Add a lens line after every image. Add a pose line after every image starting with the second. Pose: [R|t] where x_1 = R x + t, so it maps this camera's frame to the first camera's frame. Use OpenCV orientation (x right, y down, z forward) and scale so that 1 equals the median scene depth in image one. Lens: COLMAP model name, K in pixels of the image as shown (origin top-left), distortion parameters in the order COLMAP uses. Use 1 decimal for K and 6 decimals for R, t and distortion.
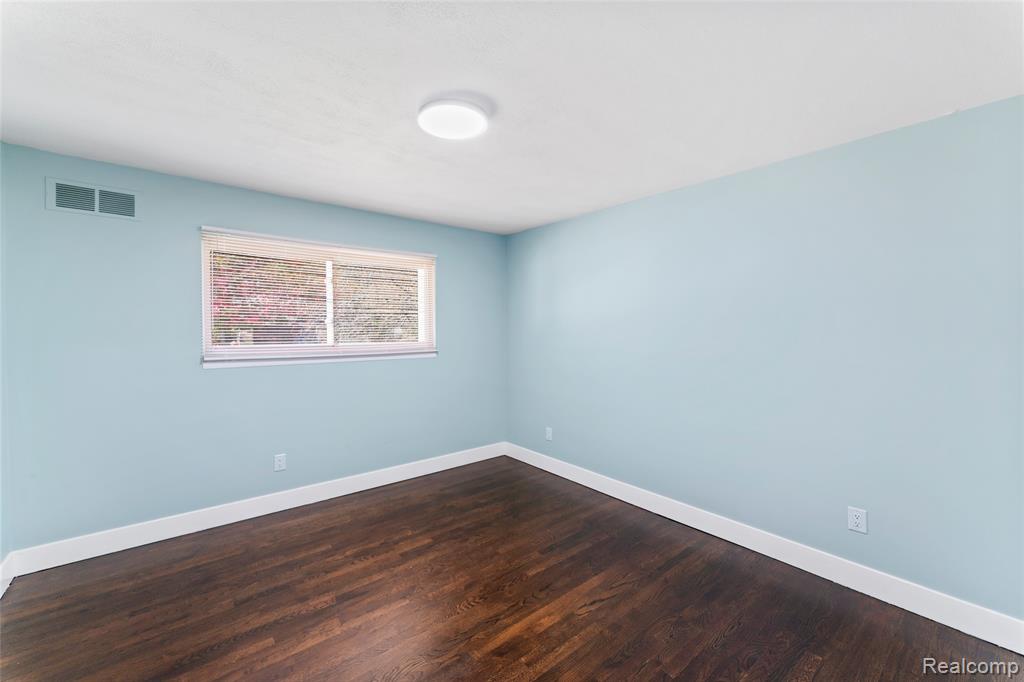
lens RADIAL K [[415.3, 0, 518.0], [0, 415.3, 329.1], [0, 0, 1]] dist [0.000201, -0.000063]
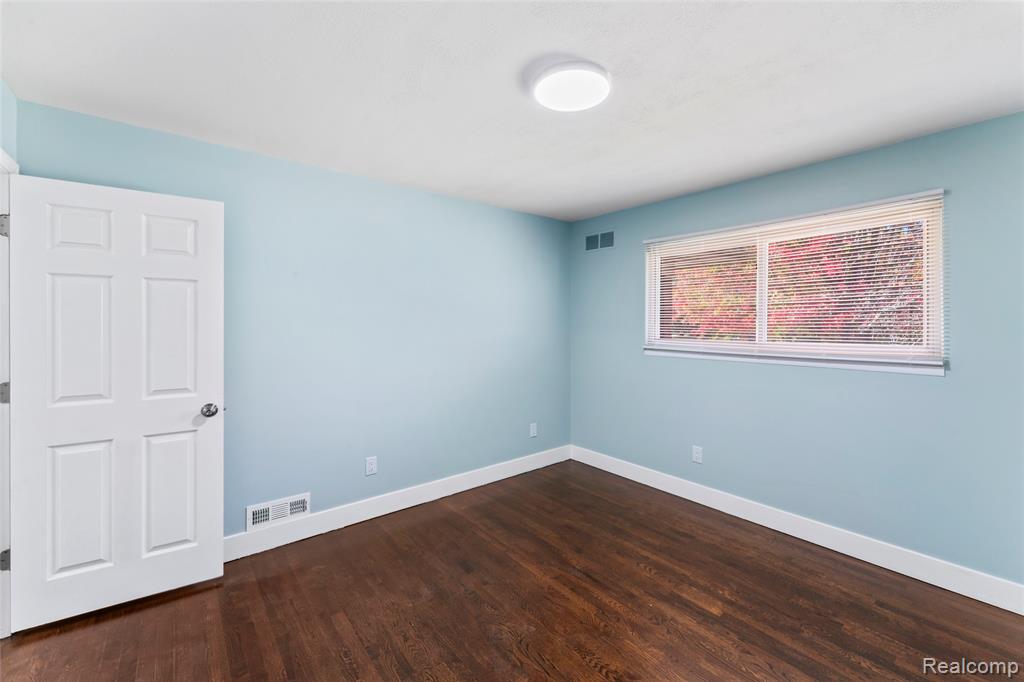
lens RADIAL K [[422.6, 0, 511.6], [0, 422.6, 326.5], [0, 0, 1]] dist [-0.001826, -0.000204]
pose [[-0.031805, 0.005802, -0.999477, 0.578898], [-0.006019, 0.999964, 0.005996, 0.004794], [0.999476, 0.006206, -0.031769, 0.709659]]
